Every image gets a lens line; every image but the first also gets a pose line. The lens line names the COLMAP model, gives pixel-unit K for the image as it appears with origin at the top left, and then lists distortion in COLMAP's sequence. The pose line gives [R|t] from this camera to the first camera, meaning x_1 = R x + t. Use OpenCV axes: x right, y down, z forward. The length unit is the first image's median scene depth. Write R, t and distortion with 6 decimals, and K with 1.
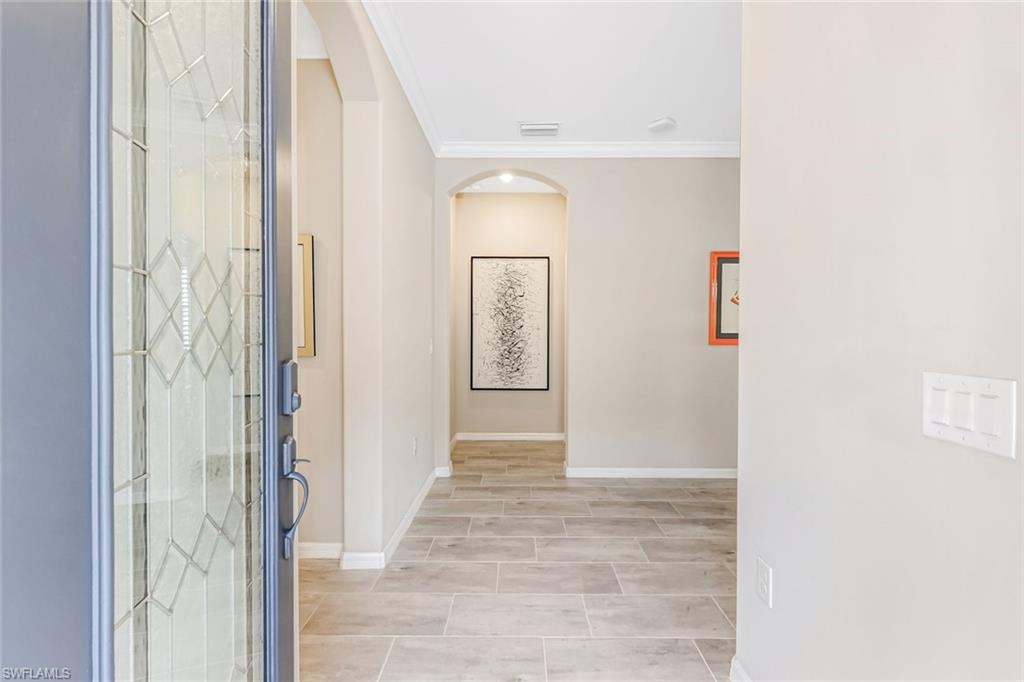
lens RADIAL K [[450.9, 0, 511.1], [0, 450.9, 337.3], [0, 0, 1]] dist [0.002467, -0.000441]
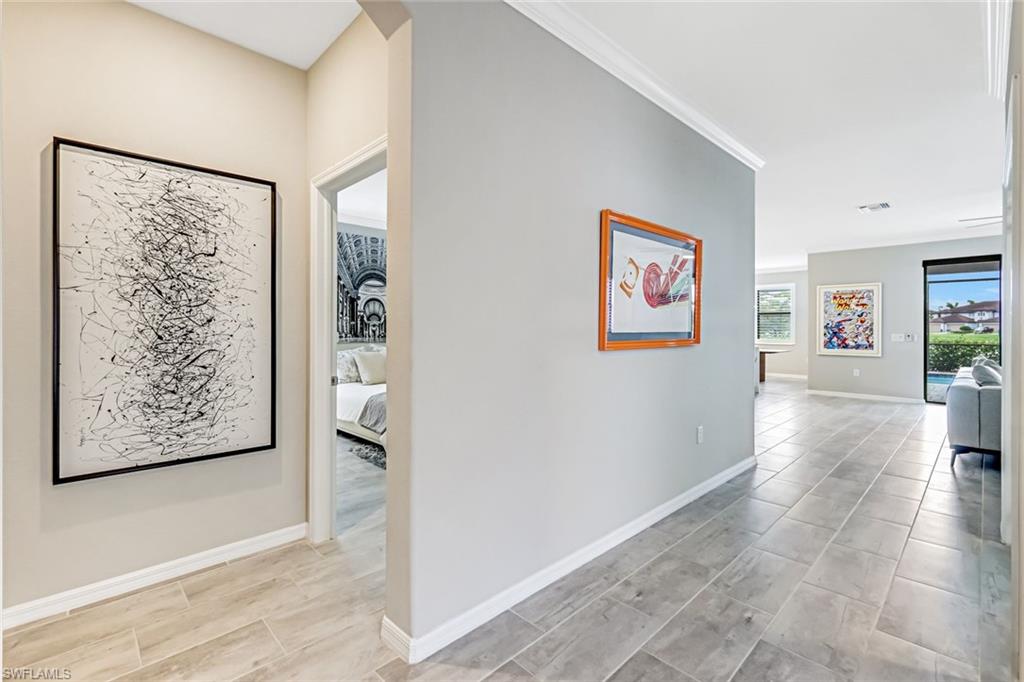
lens RADIAL K [[450.9, 0, 513.0], [0, 450.9, 330.7], [0, 0, 1]] dist [0.002467, -0.000441]
pose [[0.707930, -0.003495, 0.706273, -0.083742], [0.010566, 0.999928, -0.005643, -0.007570], [-0.706203, 0.011458, 0.707917, 0.451816]]
